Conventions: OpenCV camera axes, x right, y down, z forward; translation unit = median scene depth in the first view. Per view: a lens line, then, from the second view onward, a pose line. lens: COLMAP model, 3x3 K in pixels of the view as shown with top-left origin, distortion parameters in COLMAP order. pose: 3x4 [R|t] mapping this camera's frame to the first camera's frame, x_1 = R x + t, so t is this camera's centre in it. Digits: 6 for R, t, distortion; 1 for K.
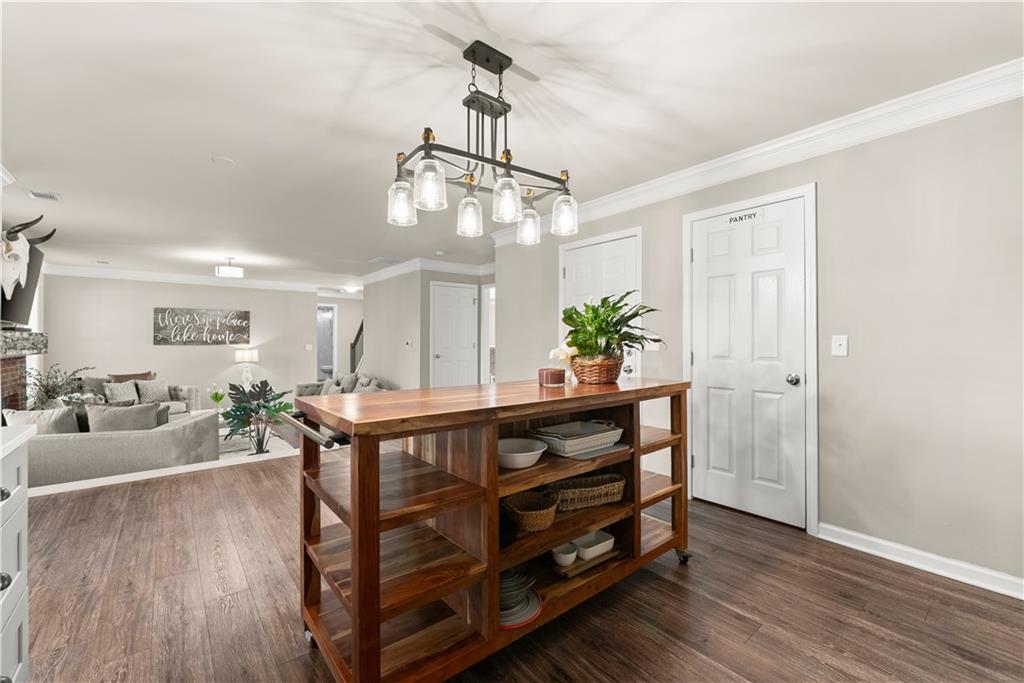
lens RADIAL K [[426.2, 0, 508.6], [0, 426.2, 336.7], [0, 0, 1]] dist [-0.002322, -0.000021]
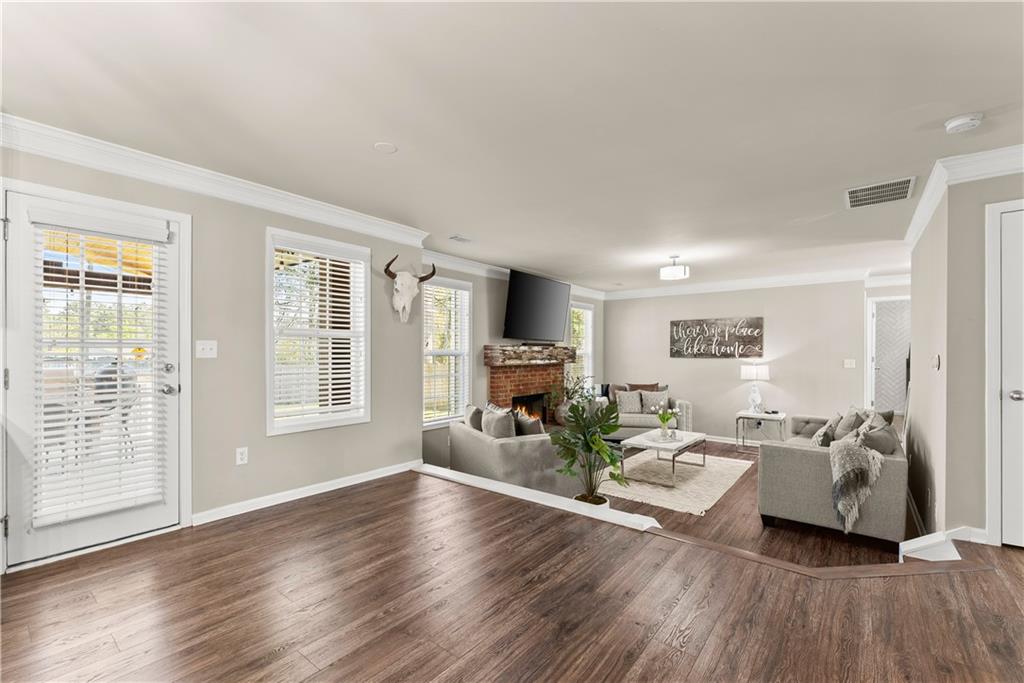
lens RADIAL K [[430.4, 0, 513.0], [0, 430.4, 353.0], [0, 0, 1]] dist [-0.001213, -0.000107]
pose [[0.215959, 0.001720, -0.976401, 0.089348], [0.006238, 0.999976, 0.003141, 0.002904], [0.976382, -0.006769, 0.215943, 0.381003]]
